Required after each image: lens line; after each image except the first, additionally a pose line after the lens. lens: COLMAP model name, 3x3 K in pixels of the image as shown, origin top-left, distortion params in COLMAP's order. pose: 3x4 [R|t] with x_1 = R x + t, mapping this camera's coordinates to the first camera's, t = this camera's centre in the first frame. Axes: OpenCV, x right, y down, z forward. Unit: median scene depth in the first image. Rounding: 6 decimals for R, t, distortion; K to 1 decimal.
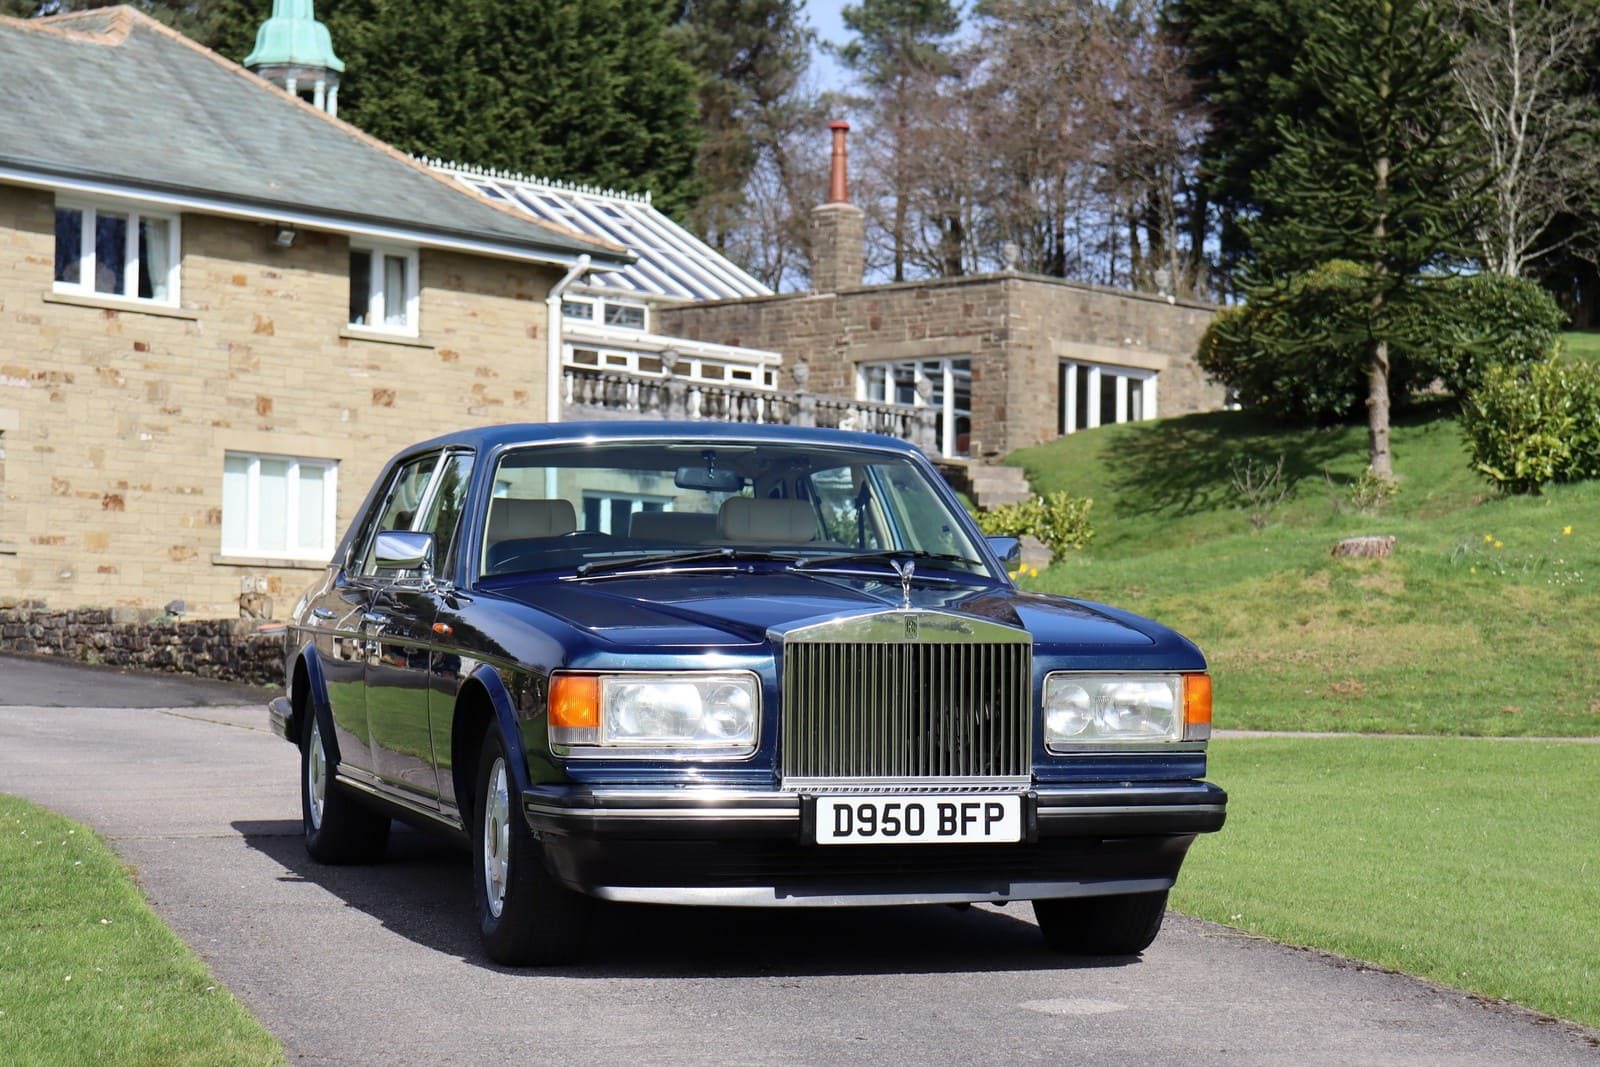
lens RADIAL K [[3699.2, 0, 784.0], [0, 3699.2, 538.7], [0, 0, 1]] dist [0.403351, 0.714583]
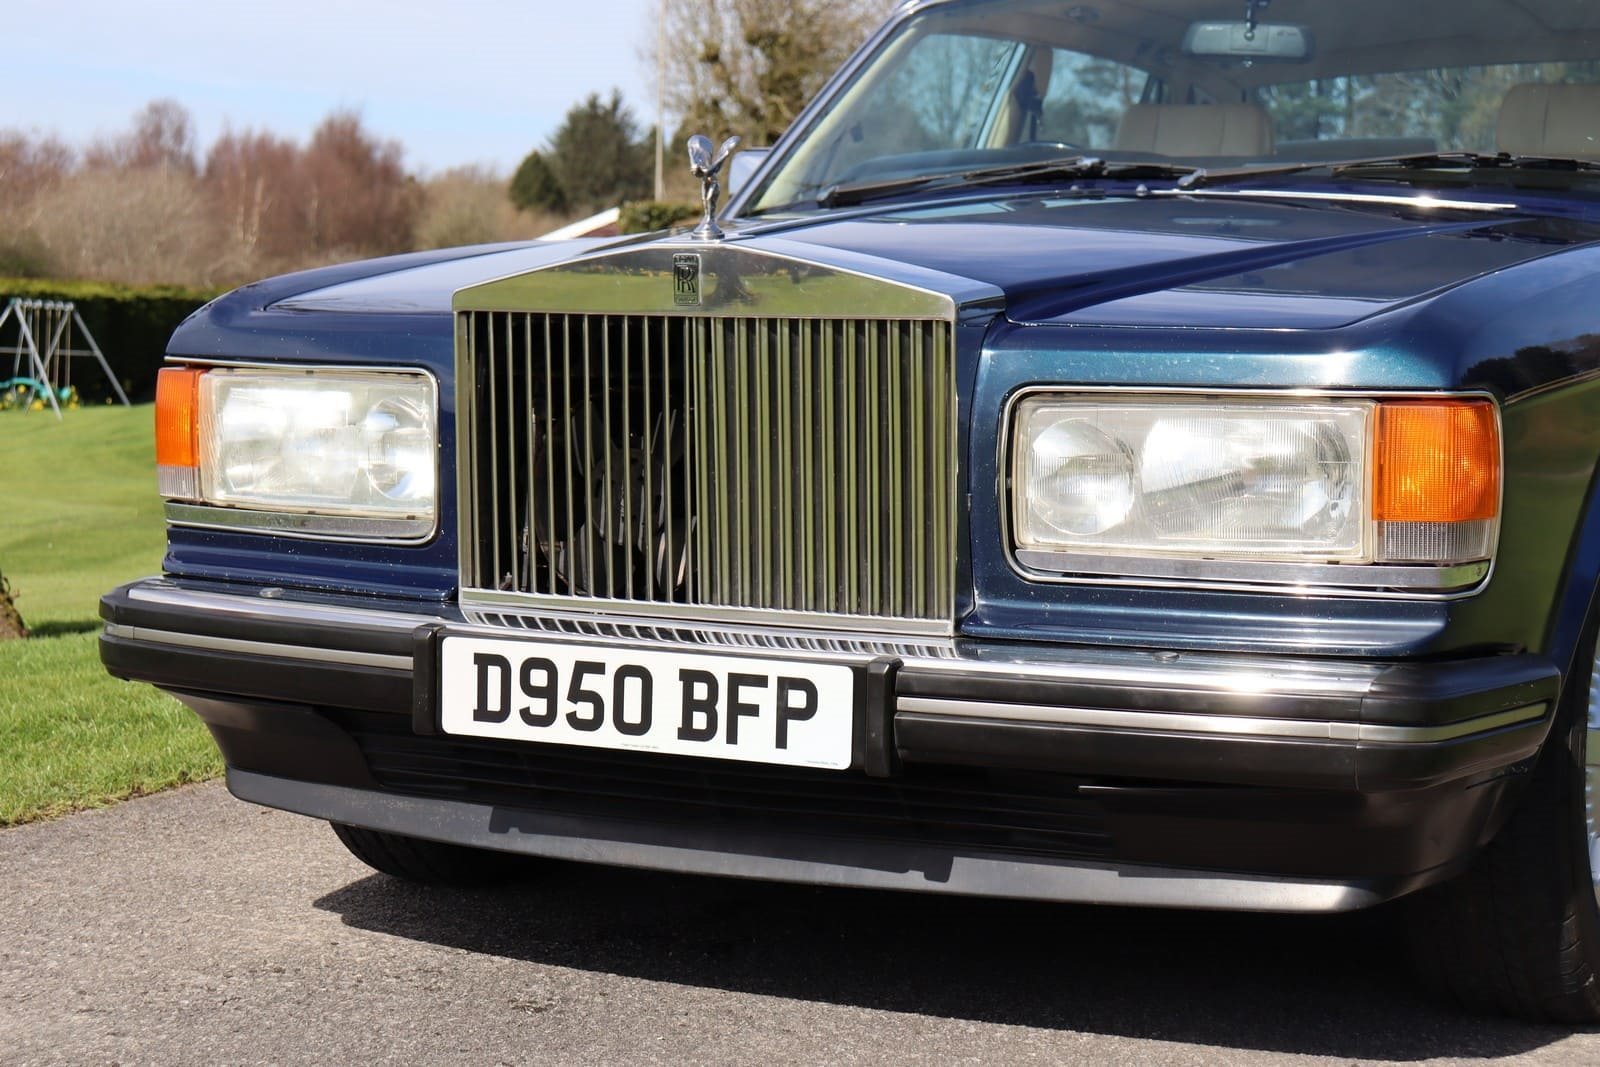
lens RADIAL K [[3022.5, 0, 784.5], [0, 3022.5, 535.0], [0, 0, 1]] dist [0.222969, 0.595619]
pose [[0.736470, 0.059005, -0.673892, 0.056319], [-0.002338, 0.996405, 0.084688, 0.004494], [0.676466, -0.060794, 0.733960, 0.139480]]
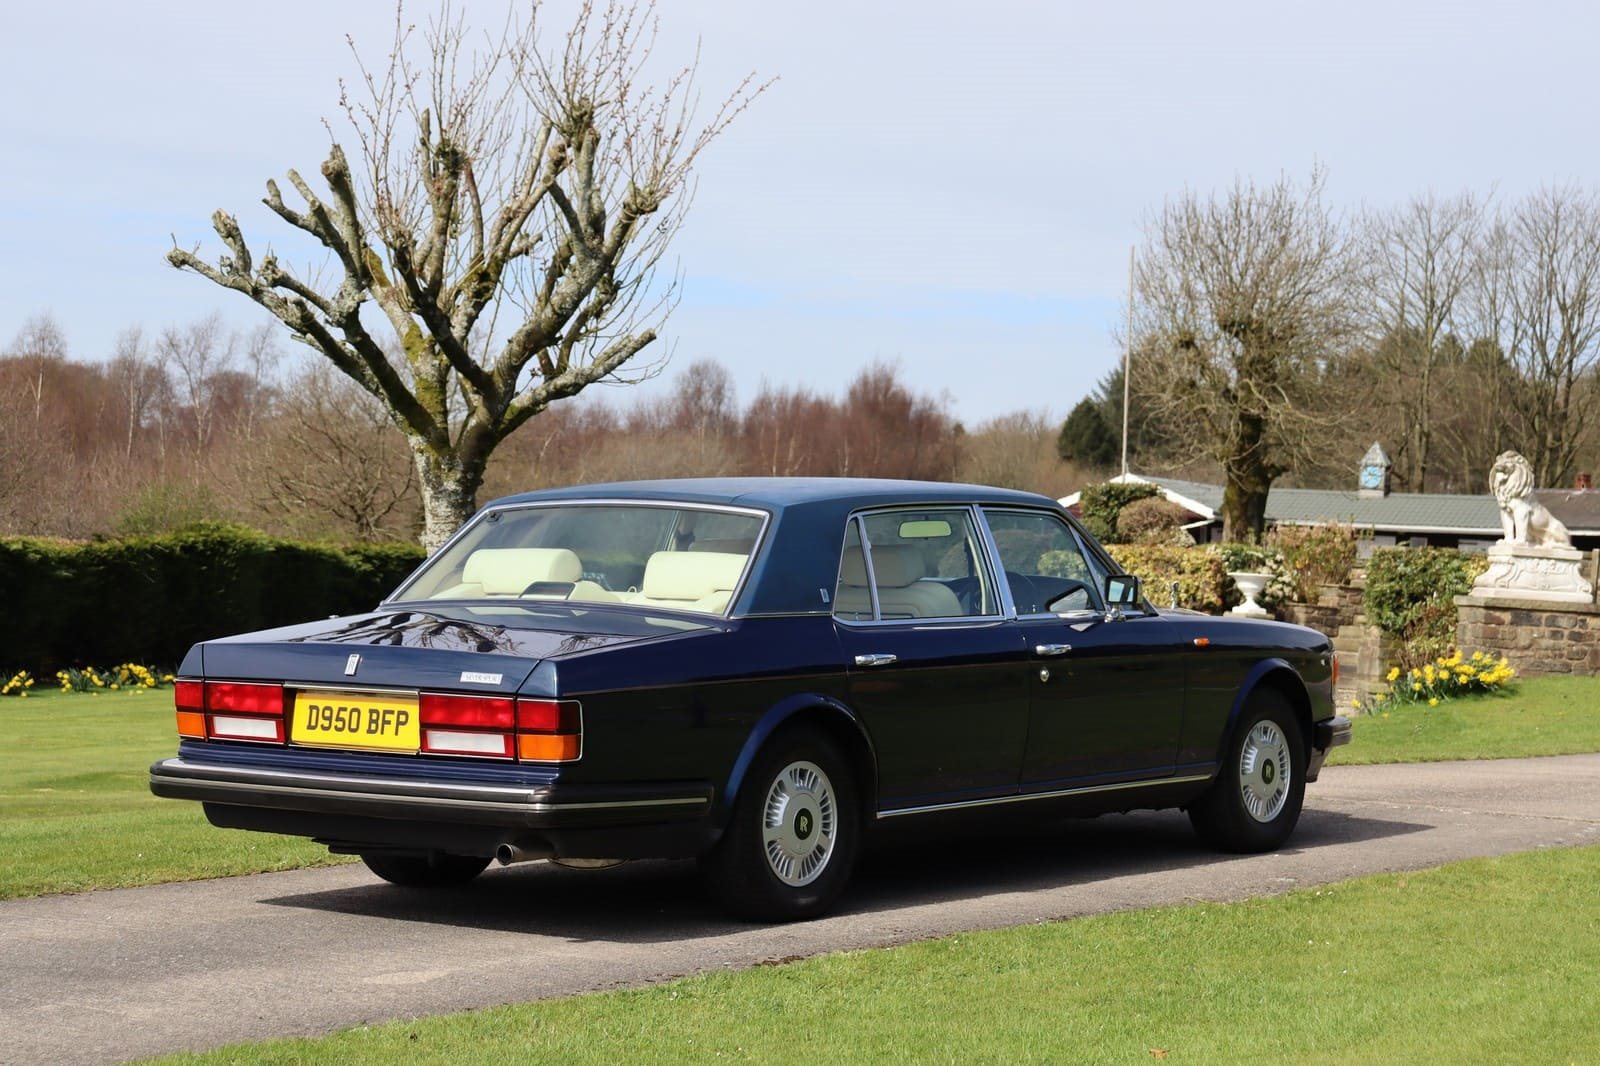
lens RADIAL K [[3319.4, 0, 788.6], [0, 3319.4, 536.9], [0, 0, 1]] dist [0.286477, 0.596967]
pose [[0.606072, 0.006452, -0.795383, 0.204463], [-0.005117, 0.999978, 0.004212, -0.004239], [0.795393, 0.001517, 0.606092, 0.047194]]
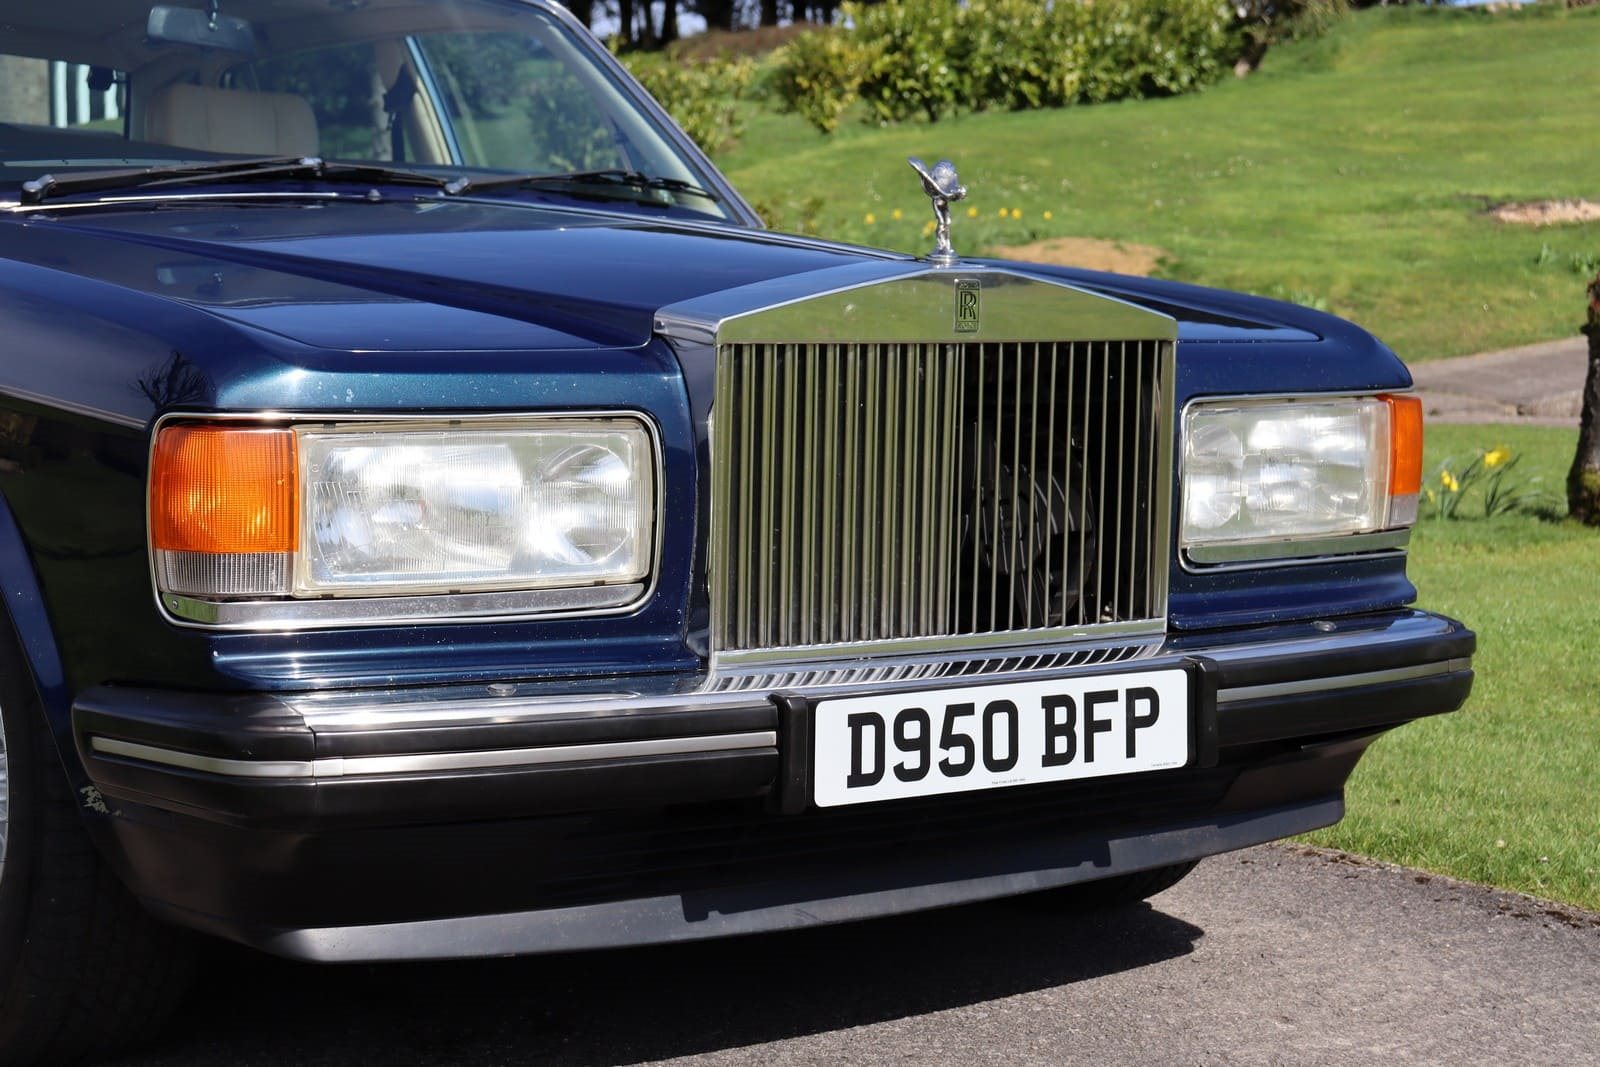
lens RADIAL K [[3022.5, 0, 784.5], [0, 3022.5, 535.0], [0, 0, 1]] dist [0.222969, 0.595619]
pose [[0.945352, -0.026719, 0.324955, -0.020295], [-0.004763, 0.995399, 0.095701, 0.003134], [-0.326017, -0.092019, 0.940875, 0.125539]]
